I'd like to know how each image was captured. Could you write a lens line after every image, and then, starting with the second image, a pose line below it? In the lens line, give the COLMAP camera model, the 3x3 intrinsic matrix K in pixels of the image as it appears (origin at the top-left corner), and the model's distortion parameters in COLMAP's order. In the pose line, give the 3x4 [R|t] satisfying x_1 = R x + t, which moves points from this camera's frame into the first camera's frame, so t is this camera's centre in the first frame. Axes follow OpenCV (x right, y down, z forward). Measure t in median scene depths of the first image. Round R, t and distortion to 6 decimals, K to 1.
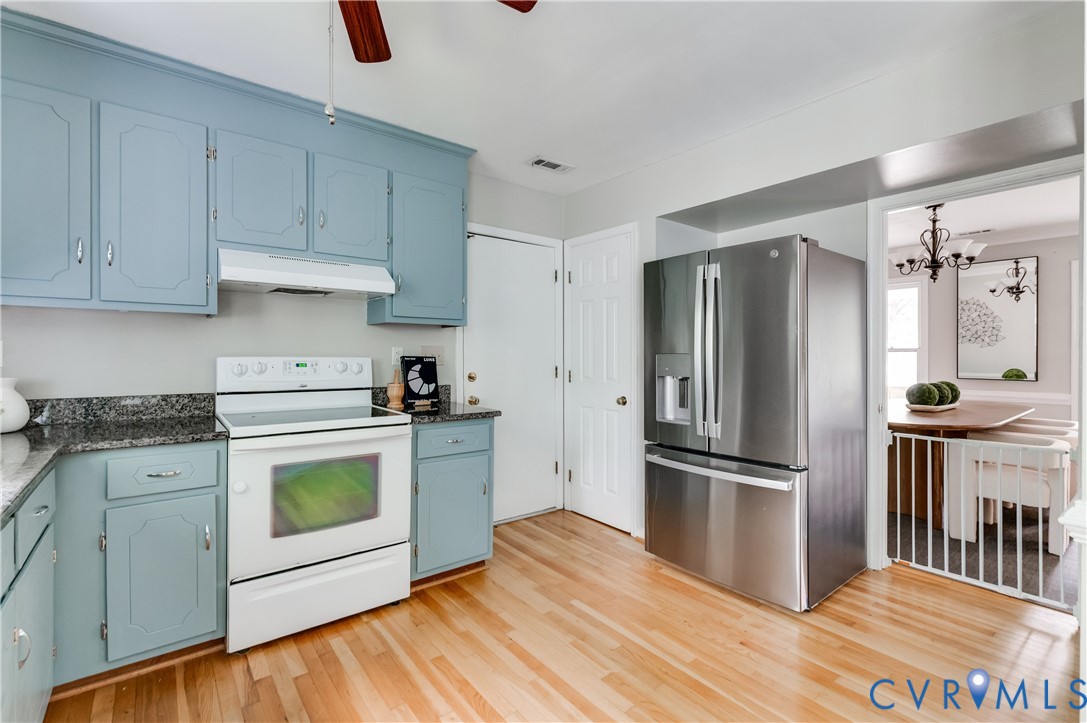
lens RADIAL K [[488.2, 0, 539.3], [0, 488.2, 357.9], [0, 0, 1]] dist [0.002883, -0.001583]
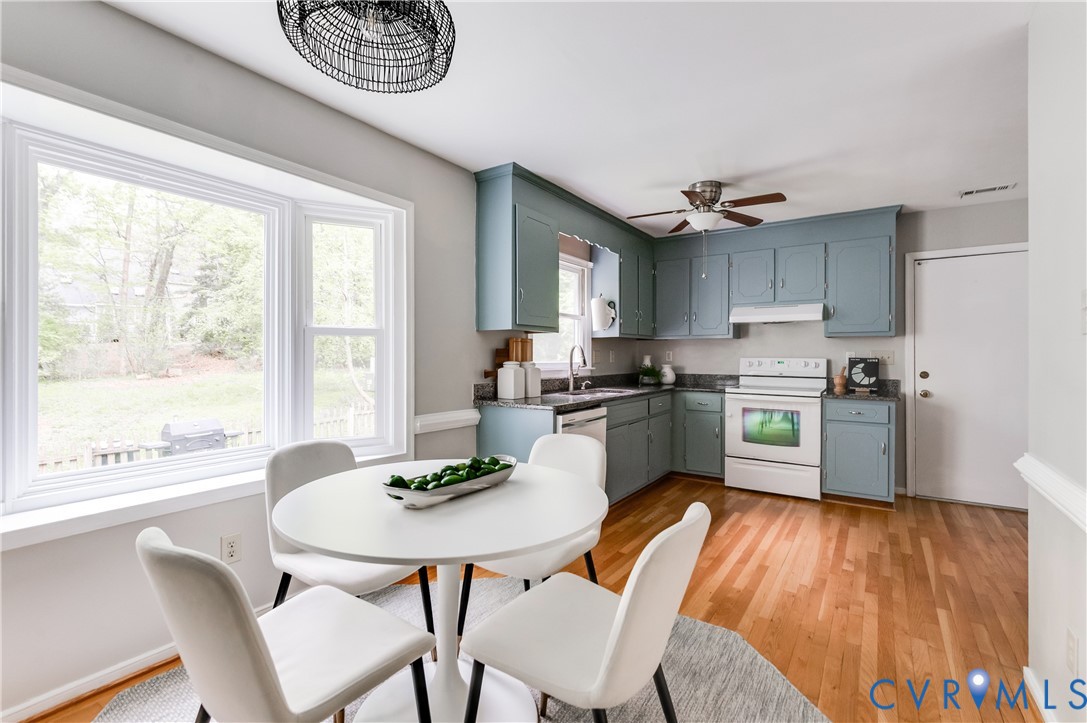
lens RADIAL K [[488.2, 0, 536.3], [0, 488.2, 358.6], [0, 0, 1]] dist [0.002883, -0.001583]
pose [[0.298625, 0.001059, -0.954370, 1.074553], [-0.010295, 0.999945, -0.002112, 0.014988], [0.954315, 0.010456, 0.298619, -0.450959]]
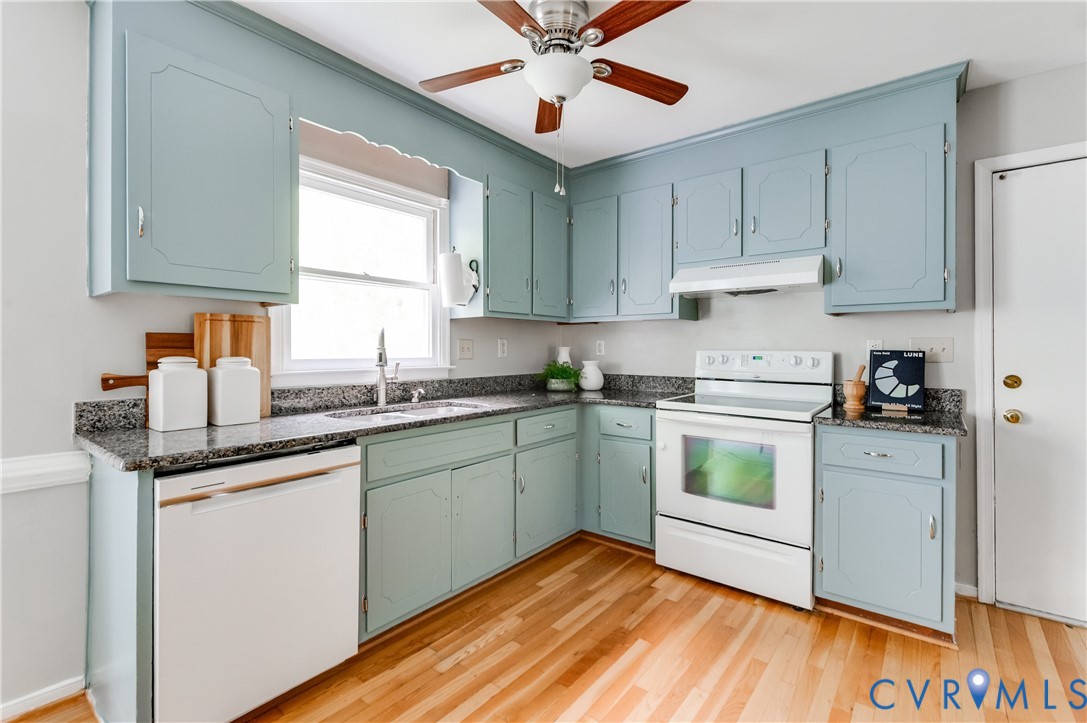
lens RADIAL K [[488.2, 0, 540.2], [0, 488.2, 351.0], [0, 0, 1]] dist [0.002883, -0.001583]
pose [[0.230879, -0.000578, -0.972982, 0.525845], [-0.010466, 0.999940, -0.003077, 0.008390], [0.972926, 0.010894, 0.230859, 0.293108]]
